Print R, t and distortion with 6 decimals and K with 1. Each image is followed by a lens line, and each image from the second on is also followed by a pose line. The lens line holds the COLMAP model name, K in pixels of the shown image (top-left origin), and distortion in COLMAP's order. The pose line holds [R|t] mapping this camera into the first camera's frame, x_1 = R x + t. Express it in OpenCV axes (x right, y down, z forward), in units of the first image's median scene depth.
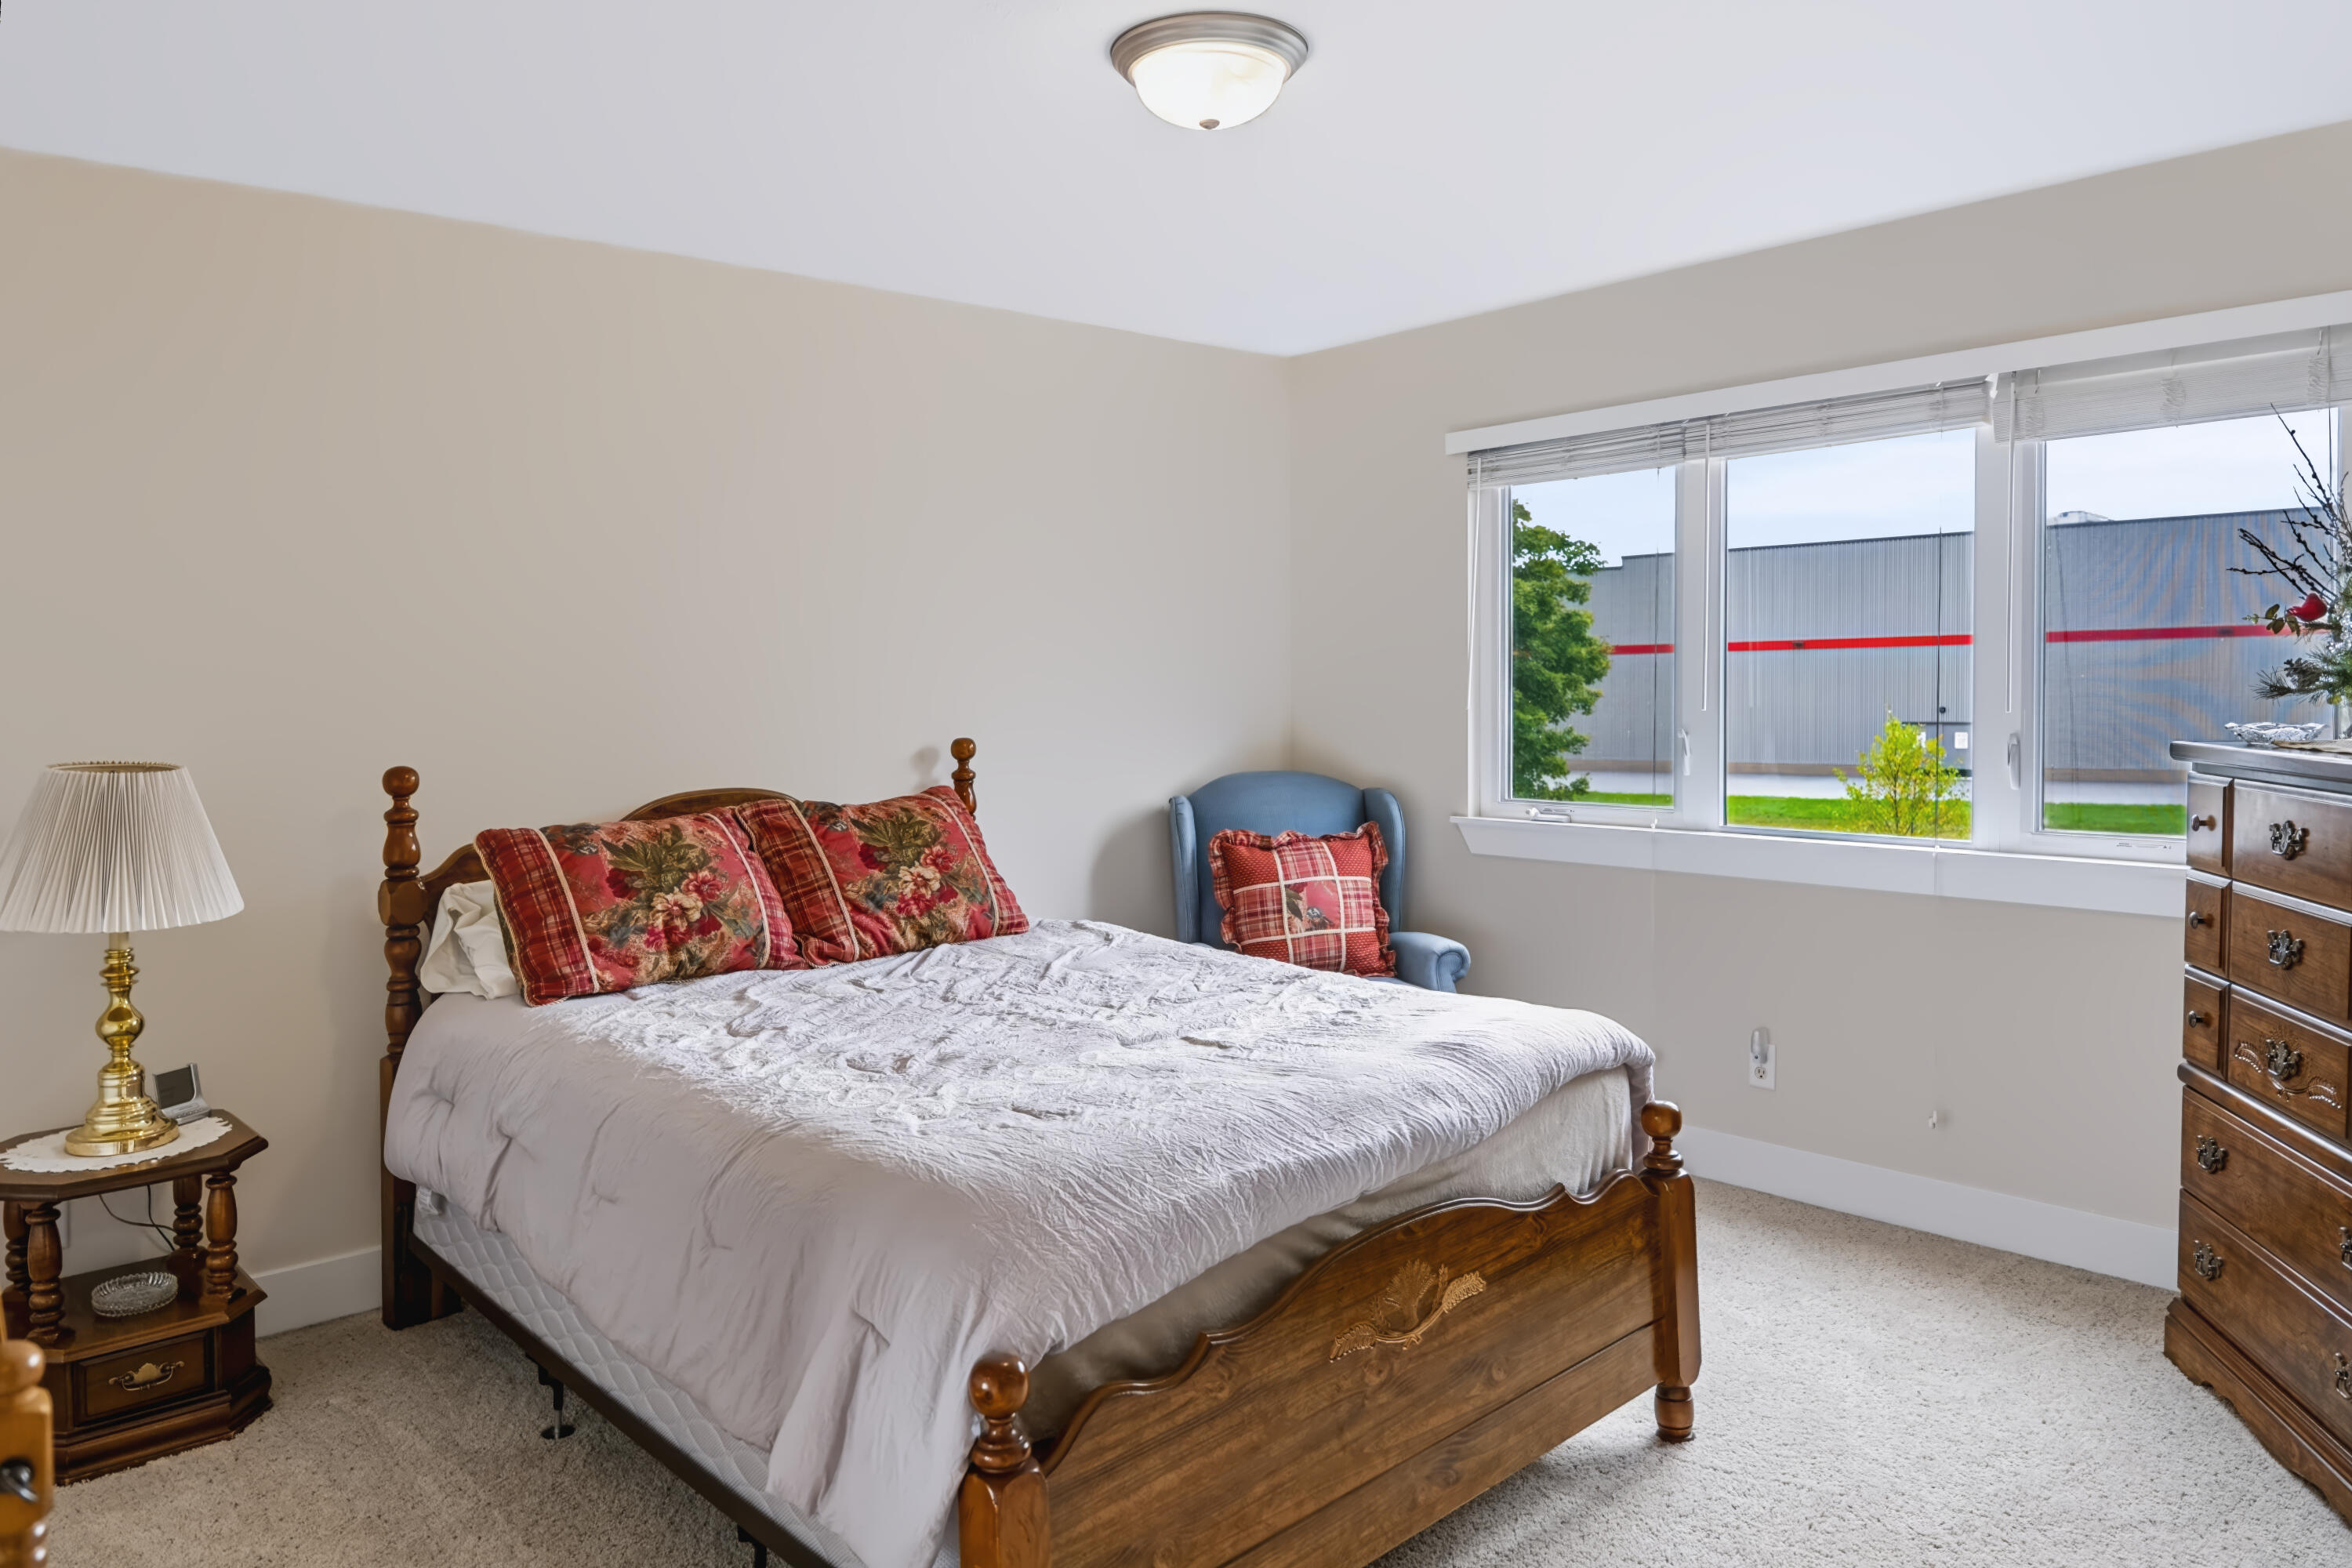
lens RADIAL K [[1596.9, 0, 1180.2], [0, 1596.9, 771.7], [0, 0, 1]] dist [-0.007950, -0.006185]
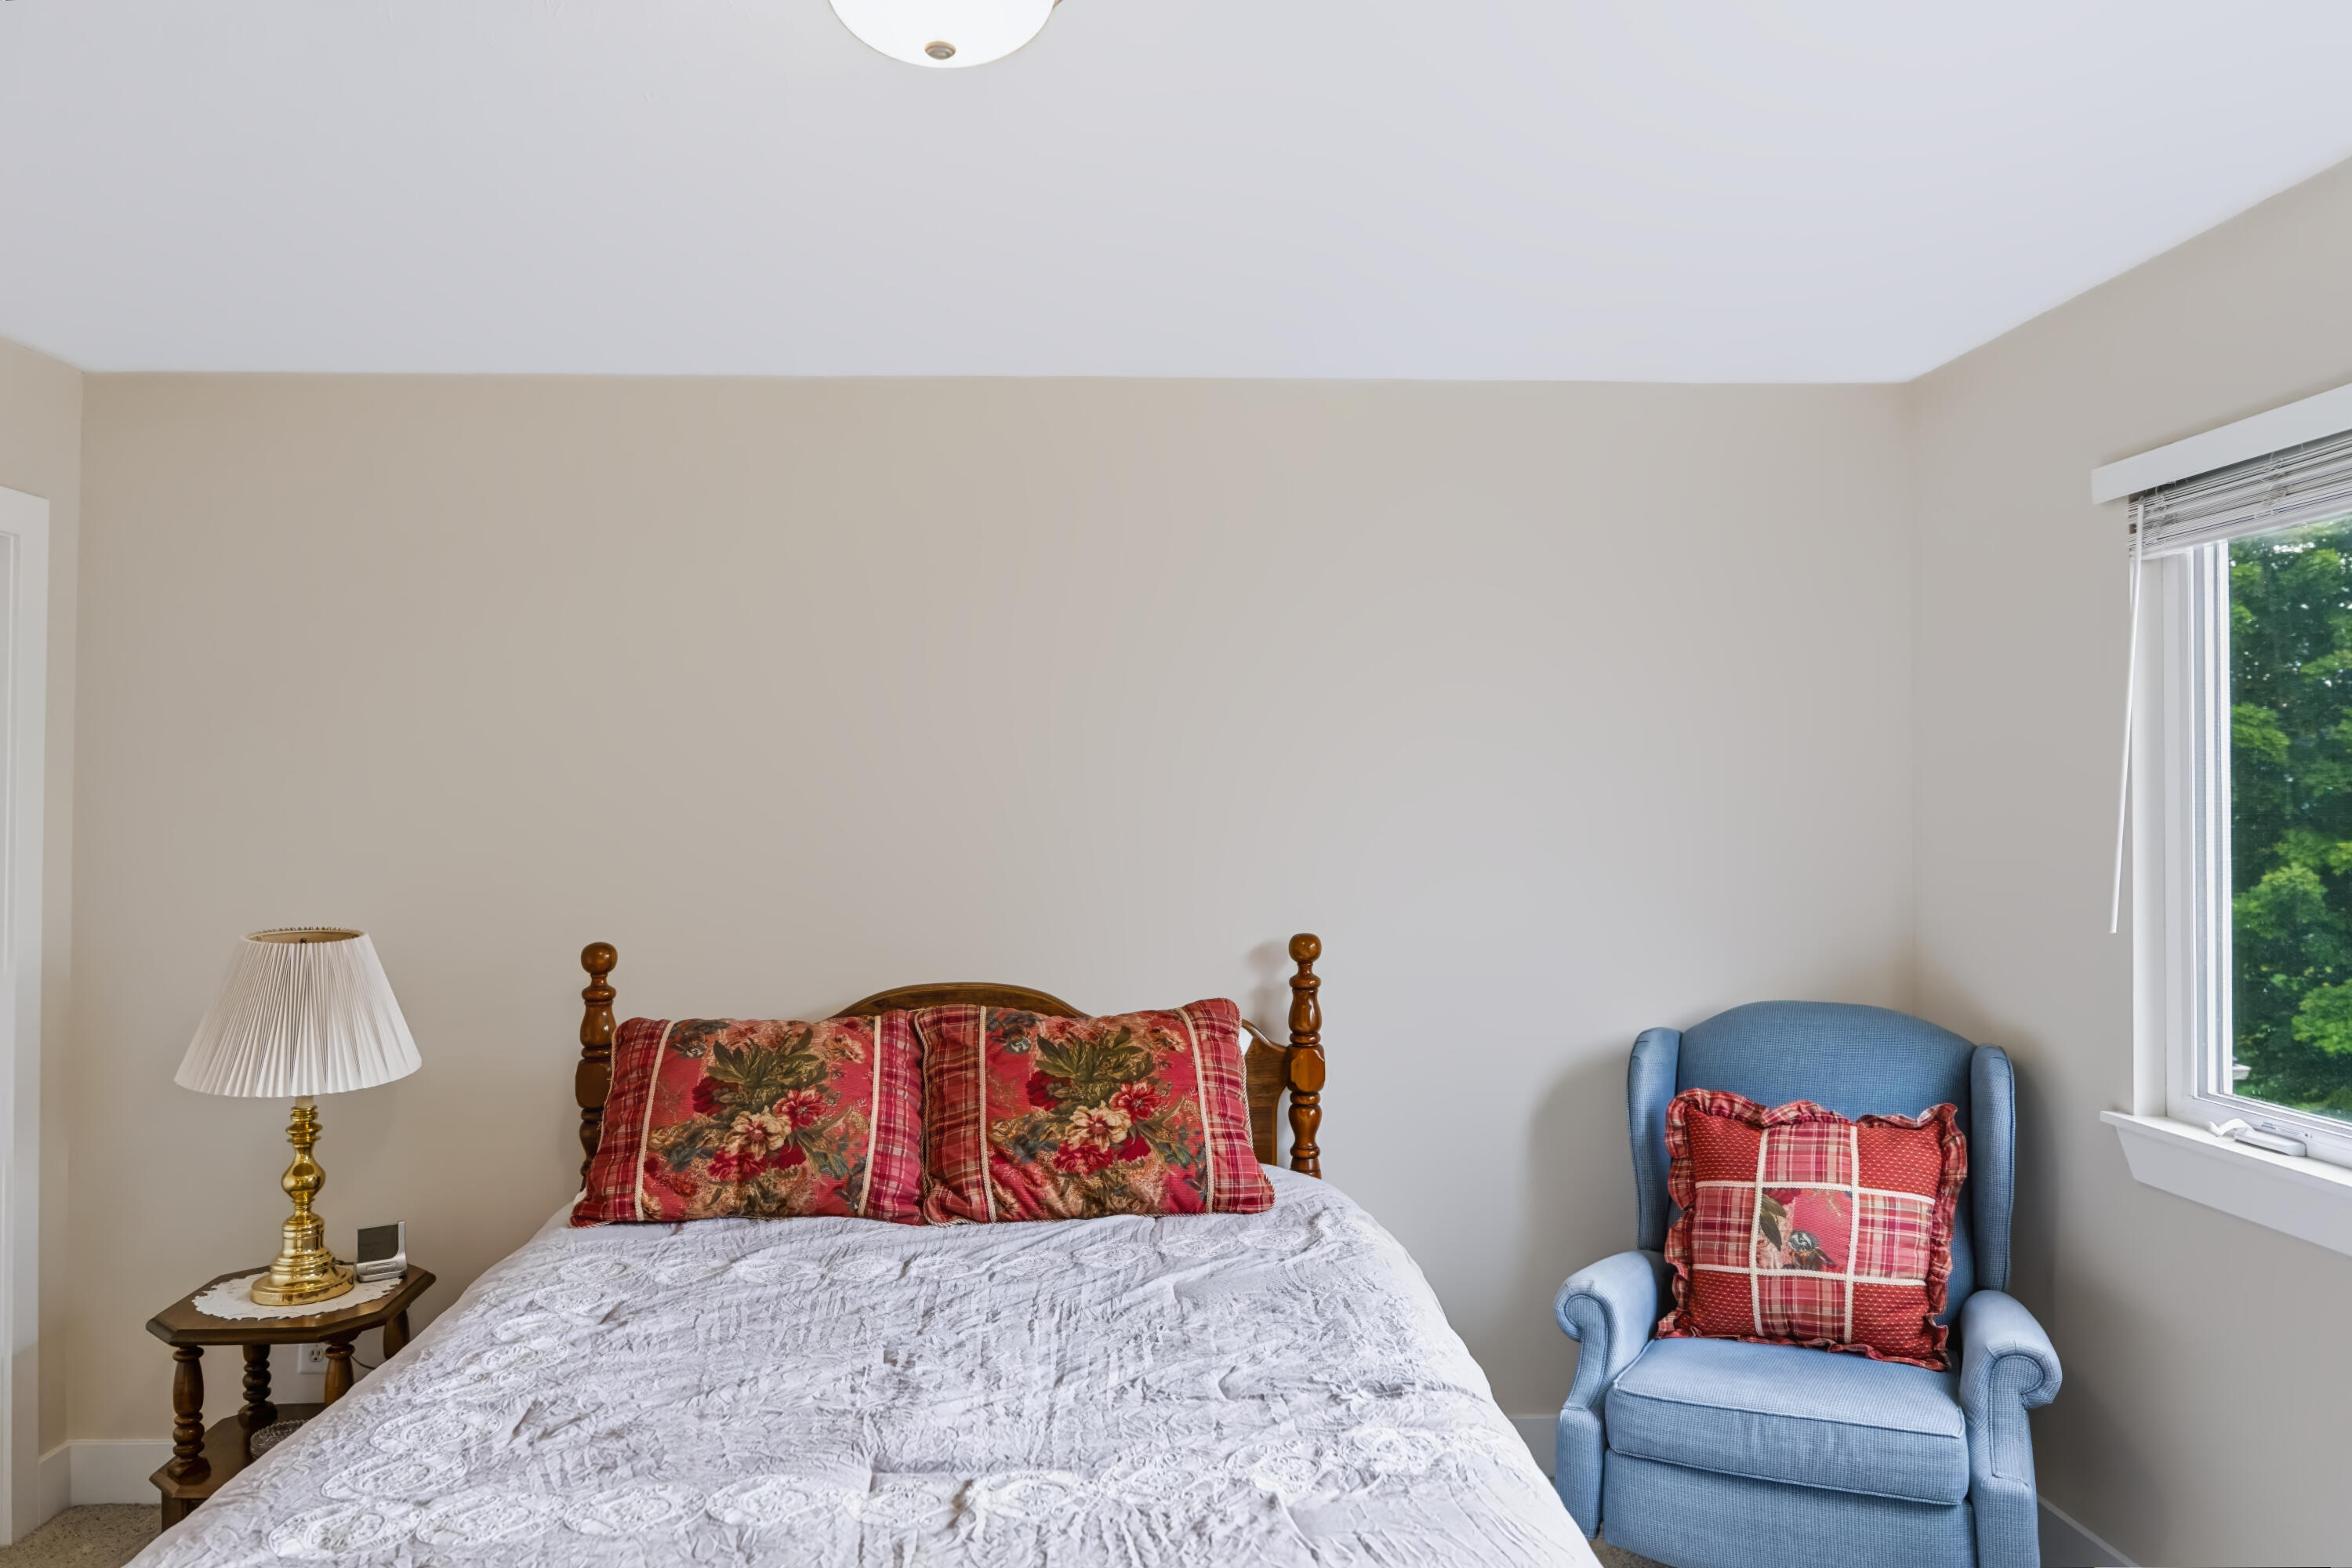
lens RADIAL K [[1596.9, 0, 1177.5], [0, 1596.9, 799.5], [0, 0, 1]] dist [-0.007950, -0.006185]
pose [[0.779222, 0.010305, -0.626664, 0.361203], [-0.047142, 0.997996, -0.042208, -0.061130], [0.624973, 0.062431, 0.778146, 0.430229]]
